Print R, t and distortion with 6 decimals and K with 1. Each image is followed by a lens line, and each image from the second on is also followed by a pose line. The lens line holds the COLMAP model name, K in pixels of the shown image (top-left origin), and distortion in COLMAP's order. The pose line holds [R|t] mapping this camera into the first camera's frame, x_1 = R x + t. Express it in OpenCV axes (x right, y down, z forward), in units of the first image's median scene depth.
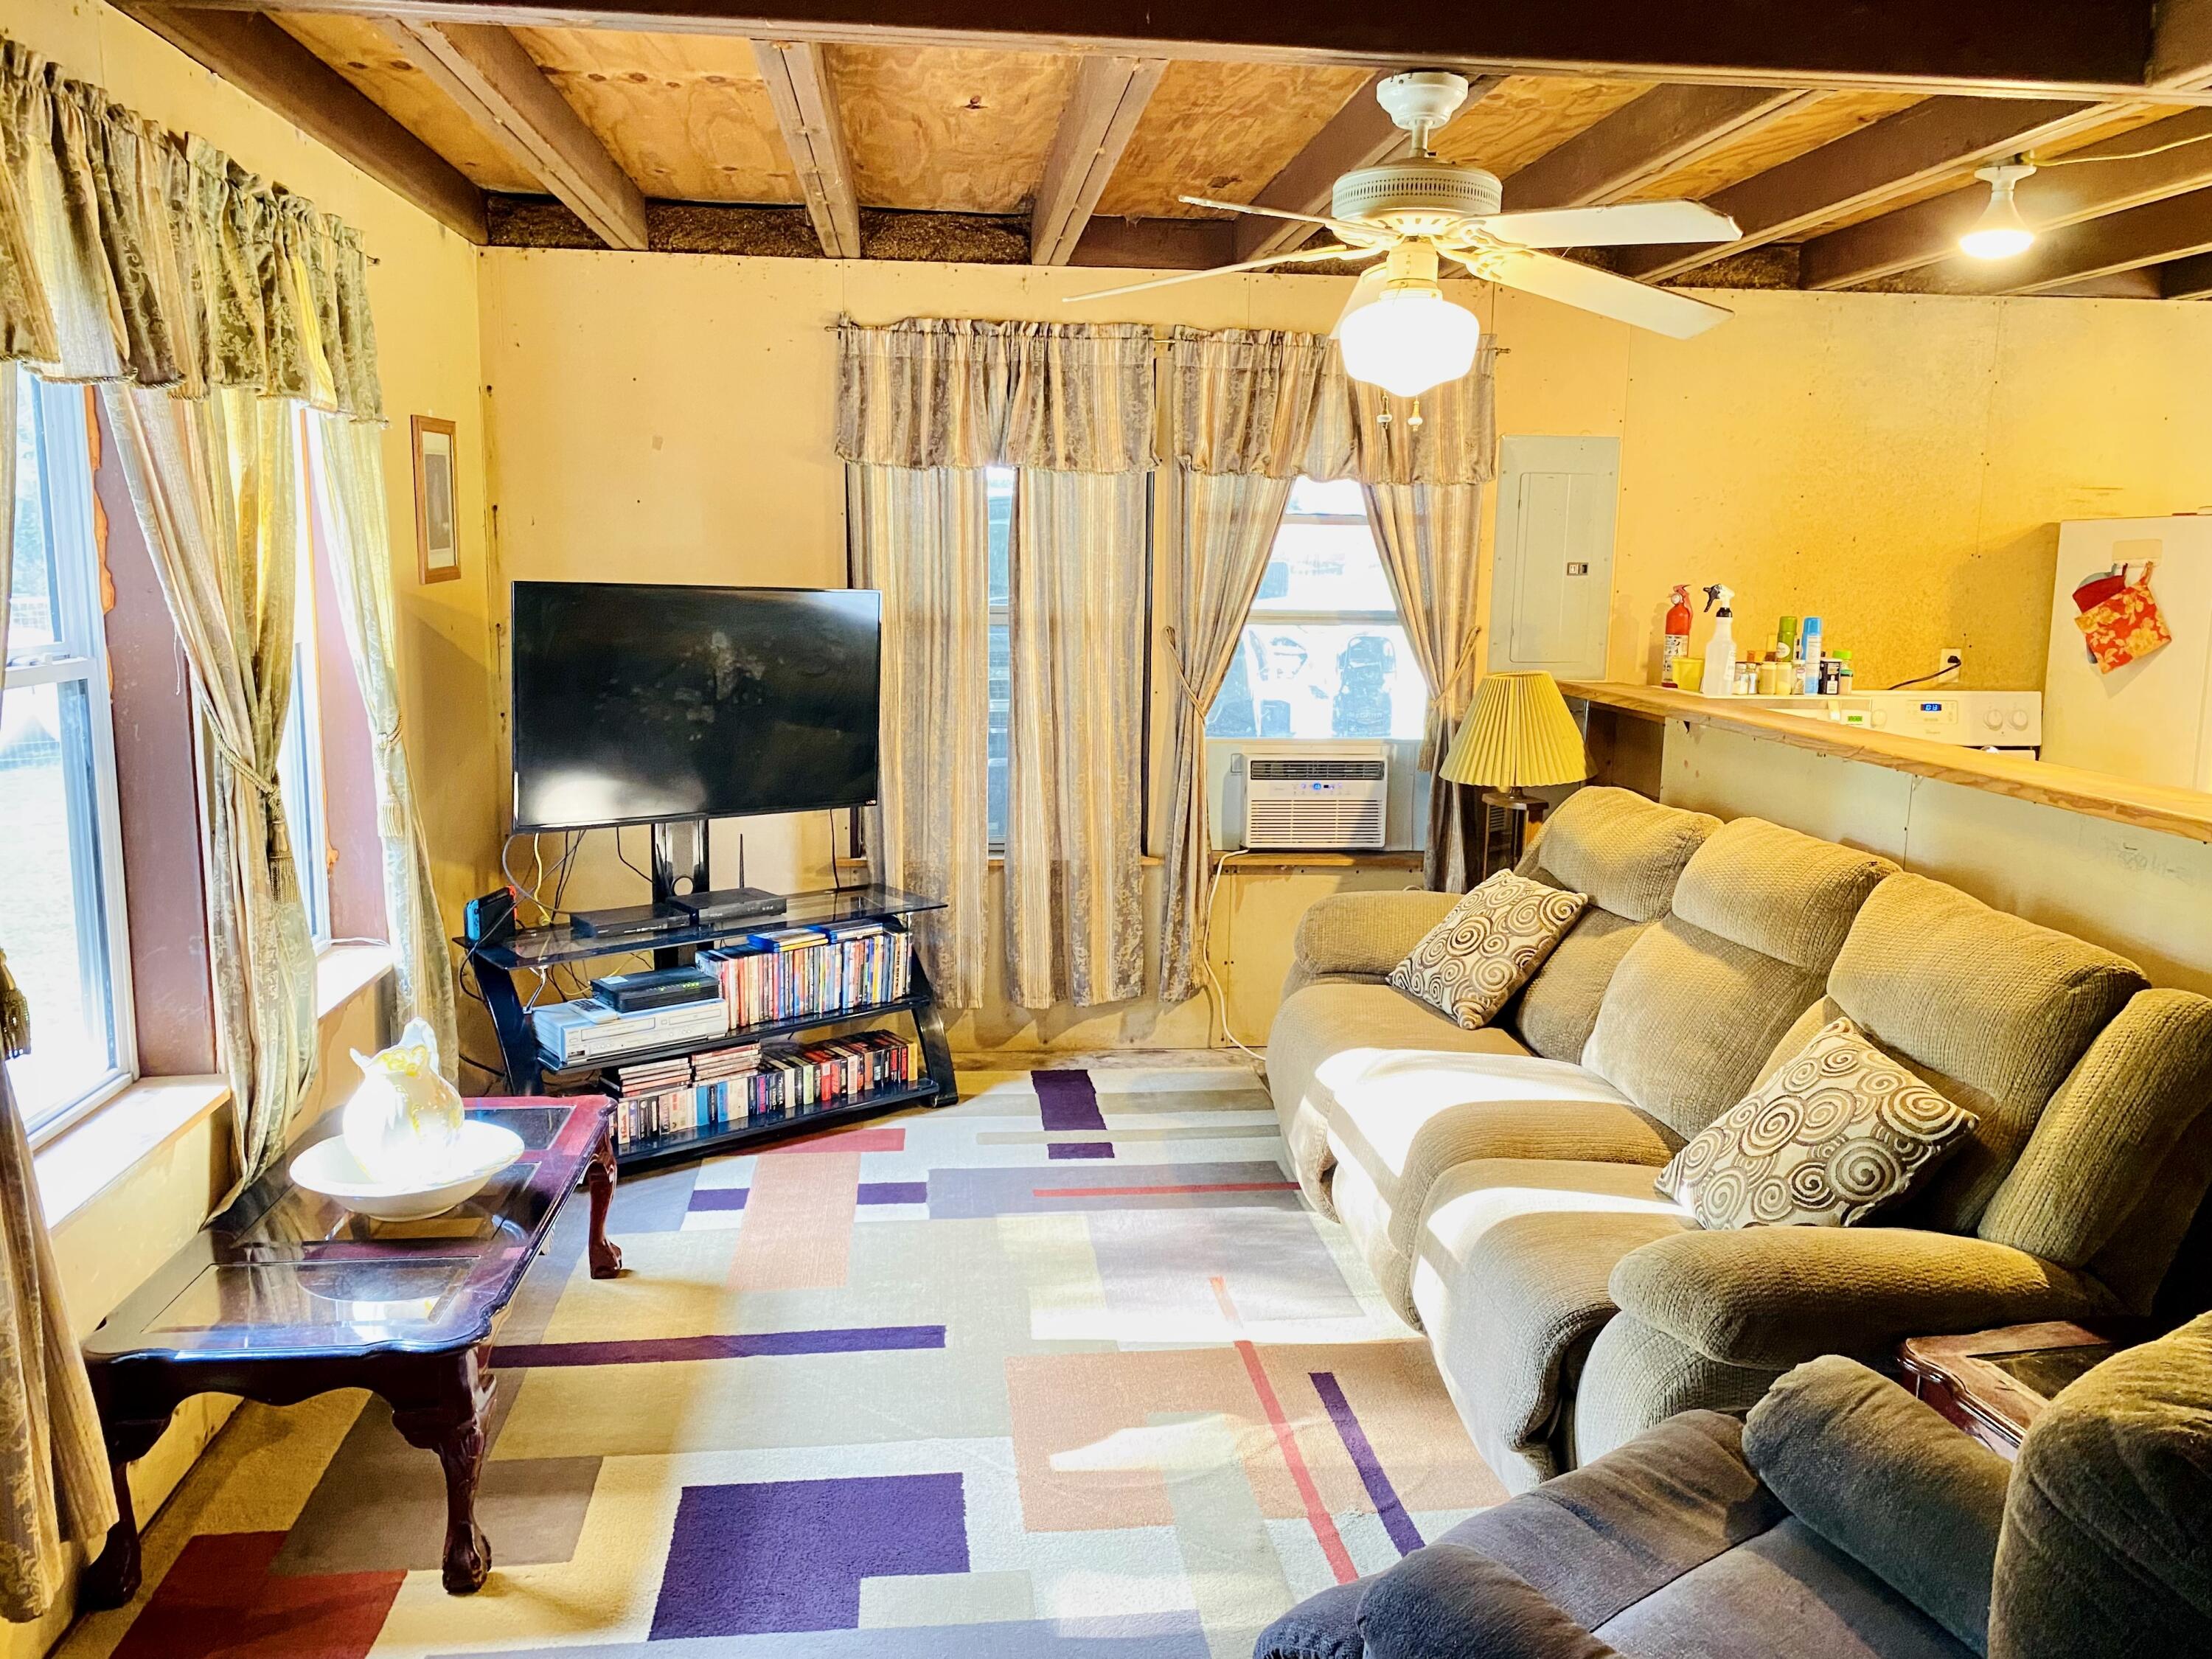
lens RADIAL K [[1664.7, 0, 1117.7], [0, 1664.7, 823.0], [0, 0, 1]] dist [0.006631, -0.010037]
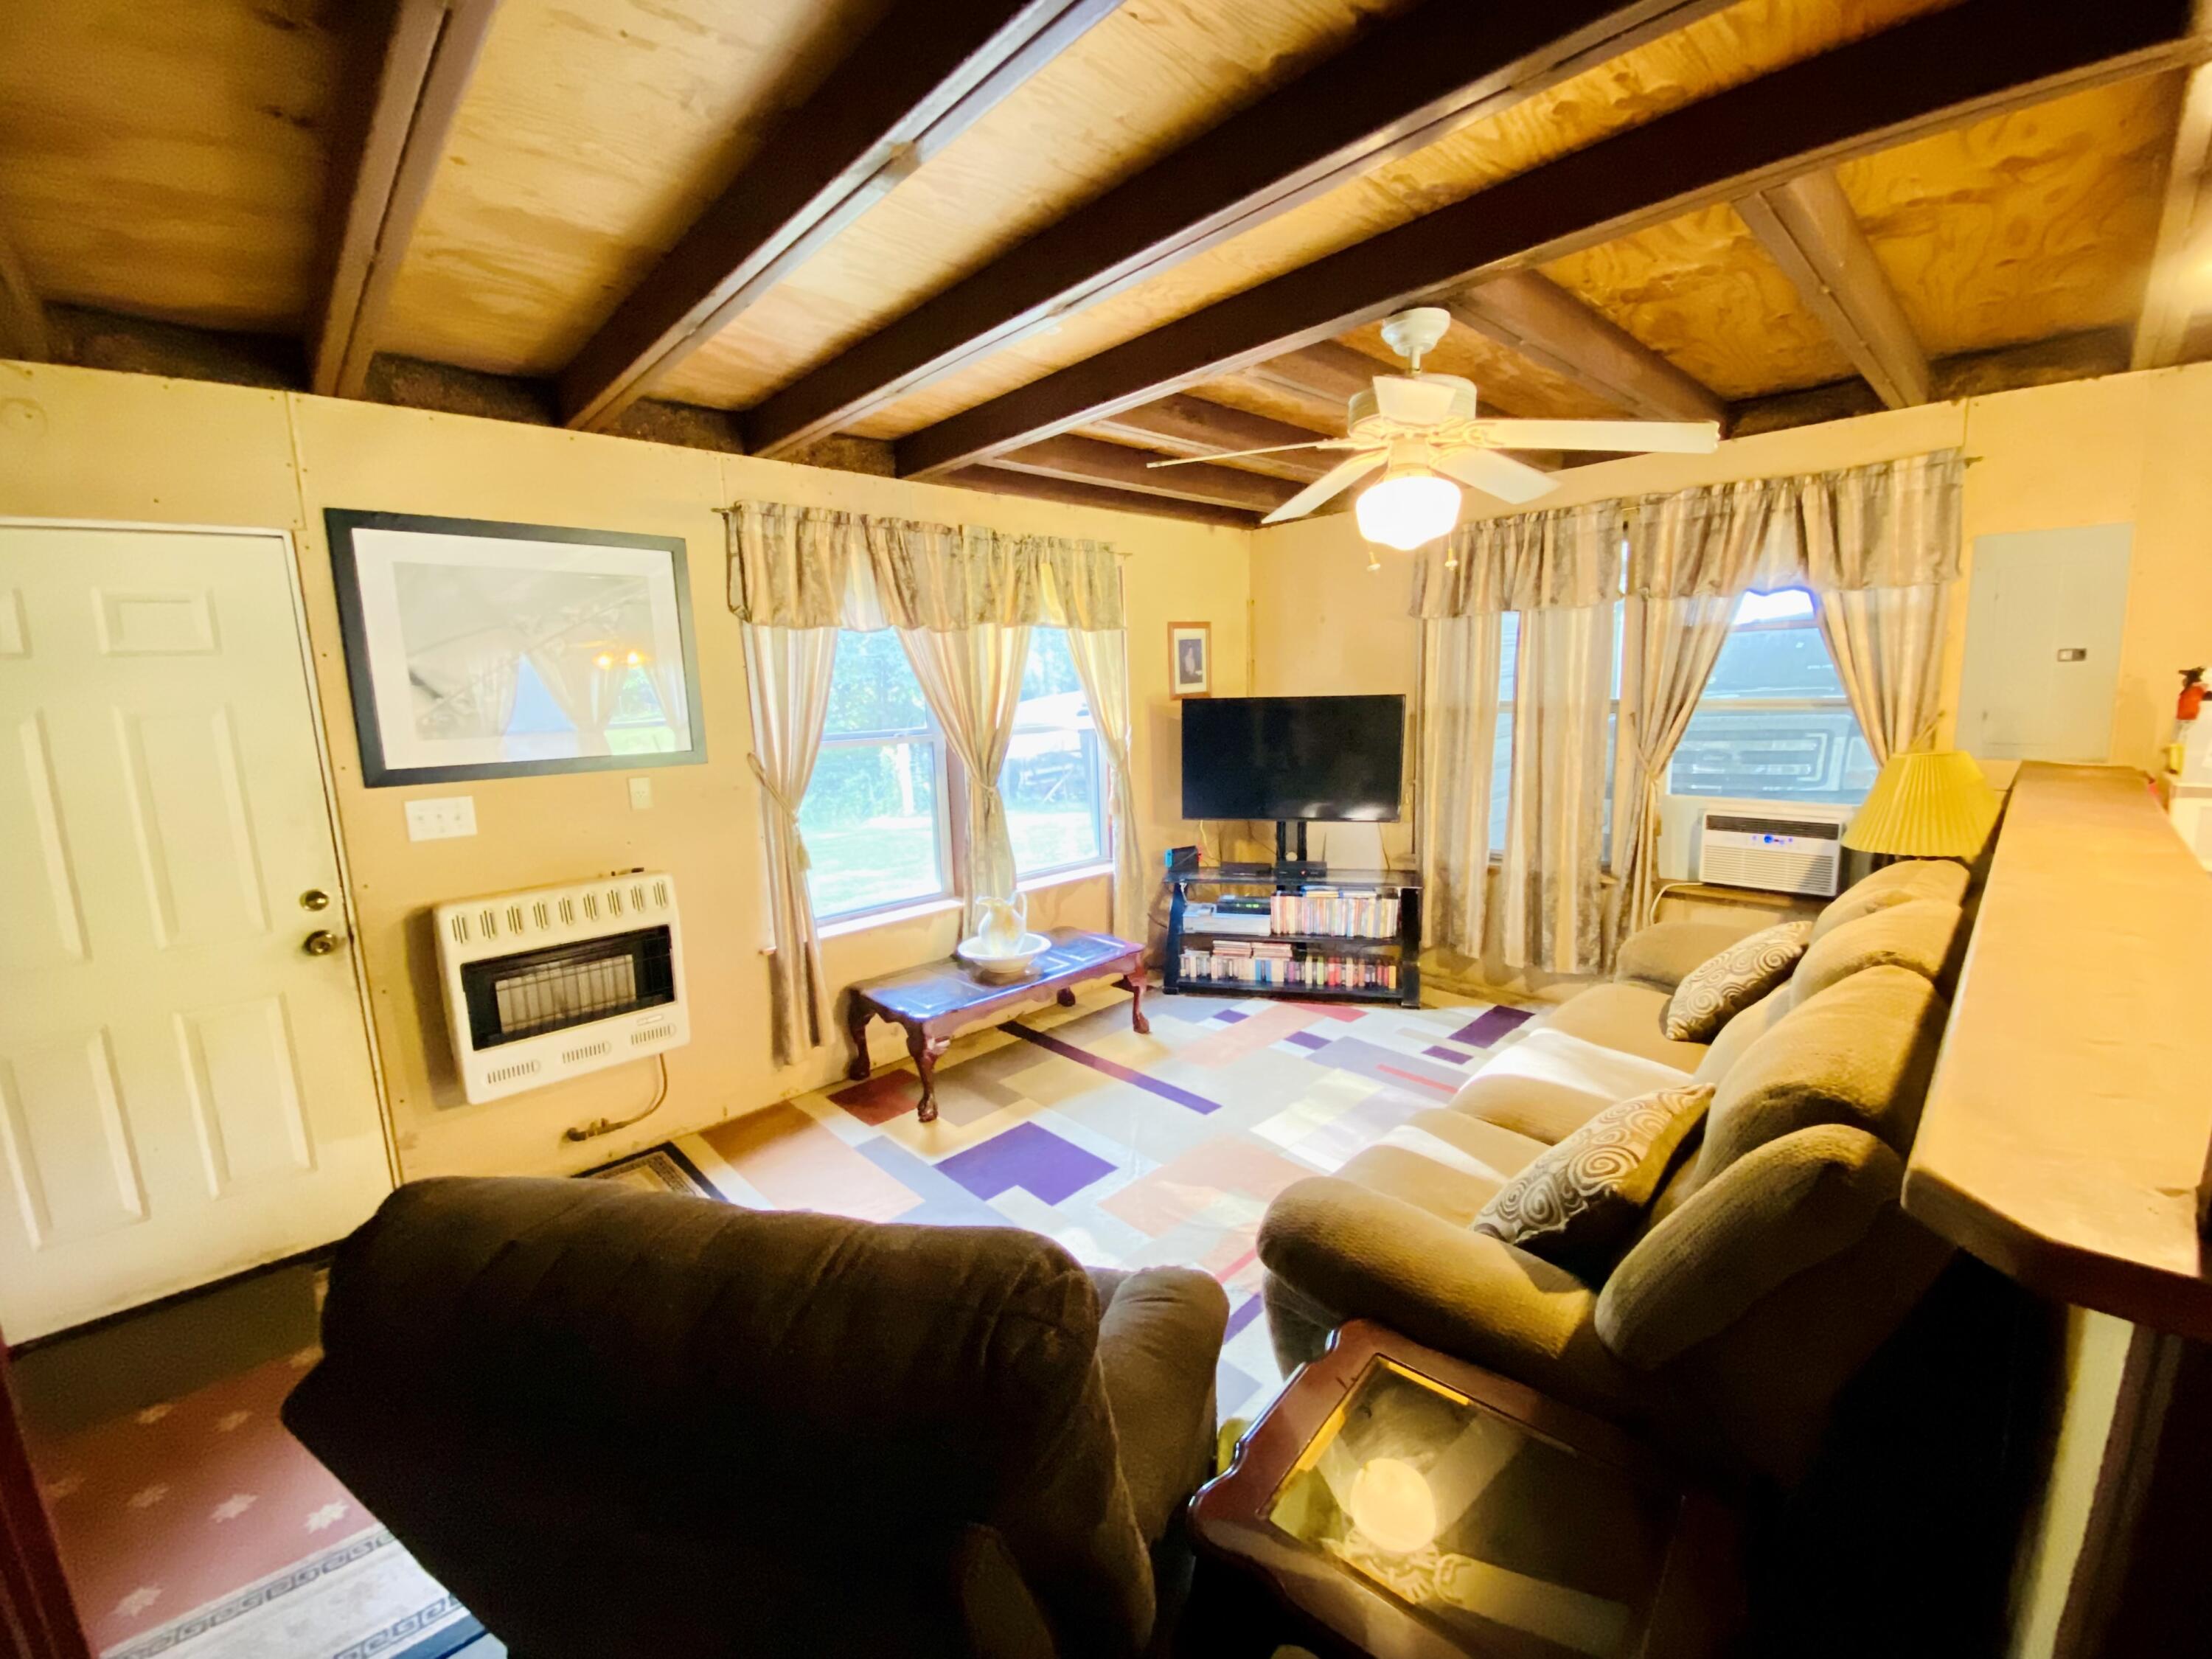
lens RADIAL K [[891.9, 0, 1101.3], [0, 891.9, 822.2], [0, 0, 1]] dist [-0.001150, -0.011616]
pose [[0.589022, 0.086855, -0.803436, 0.384896], [-0.089028, 0.995130, 0.042308, -0.020685], [0.803198, 0.046608, 0.593886, 0.216424]]
